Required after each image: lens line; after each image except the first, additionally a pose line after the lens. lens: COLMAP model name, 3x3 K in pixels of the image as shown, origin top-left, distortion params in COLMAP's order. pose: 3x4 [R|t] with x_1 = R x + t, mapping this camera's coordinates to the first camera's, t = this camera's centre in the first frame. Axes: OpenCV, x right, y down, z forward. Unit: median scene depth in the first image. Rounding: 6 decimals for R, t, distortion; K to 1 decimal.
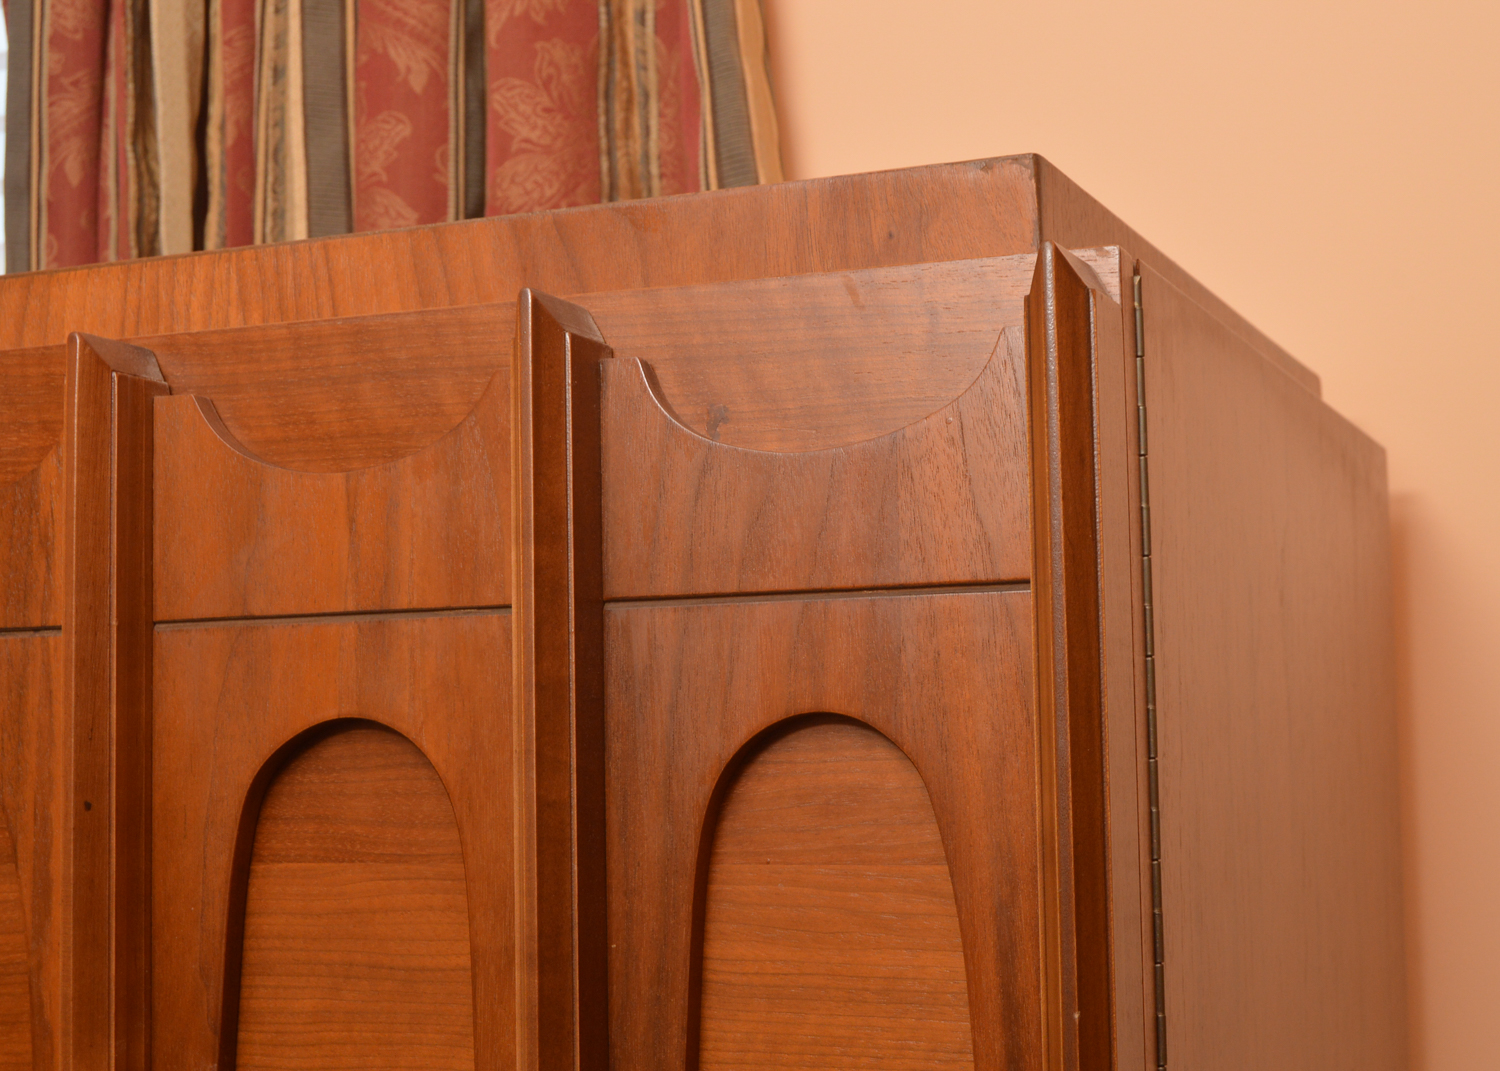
lens RADIAL K [[2609.4, 0, 750.0], [0, 2609.4, 535.5], [0, 0, 1]] dist [-0.047938, 0.031032]
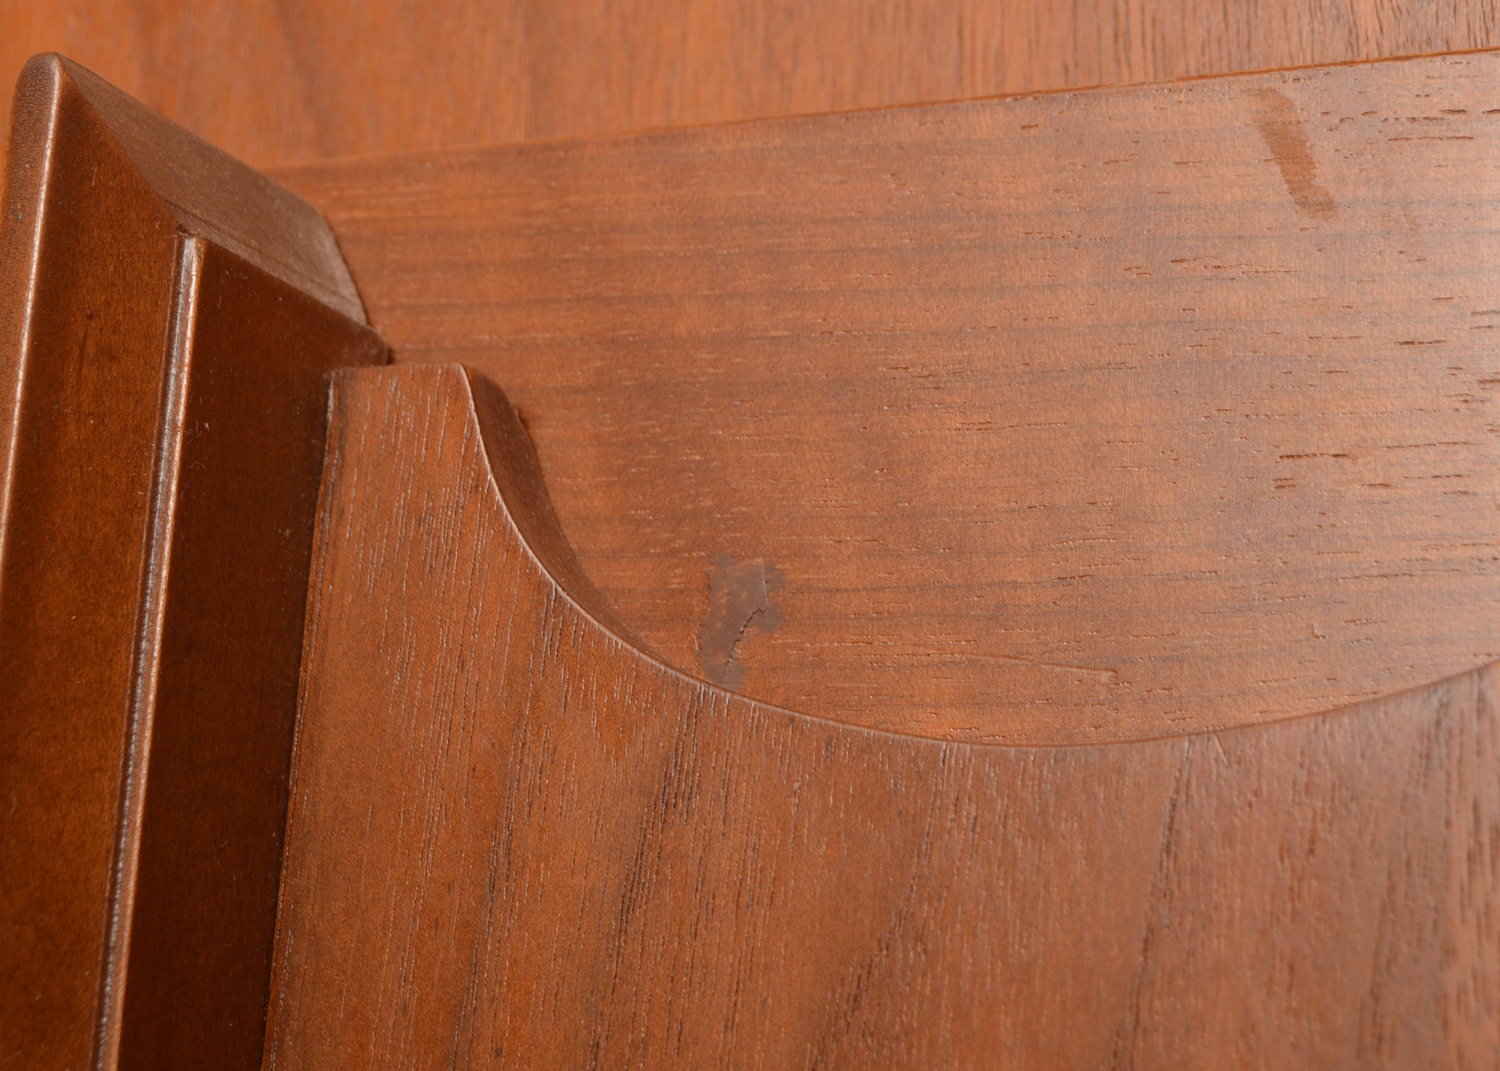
lens RADIAL K [[3685.4, 0, 750.0], [0, 3685.4, 535.5], [0, 0, 1]] dist [0.055370, -0.533765]
pose [[0.995392, 0.068208, -0.067397, 0.013244], [-0.076695, 0.988194, -0.132632, -0.002900], [0.057555, 0.137189, 0.988871, 0.635701]]
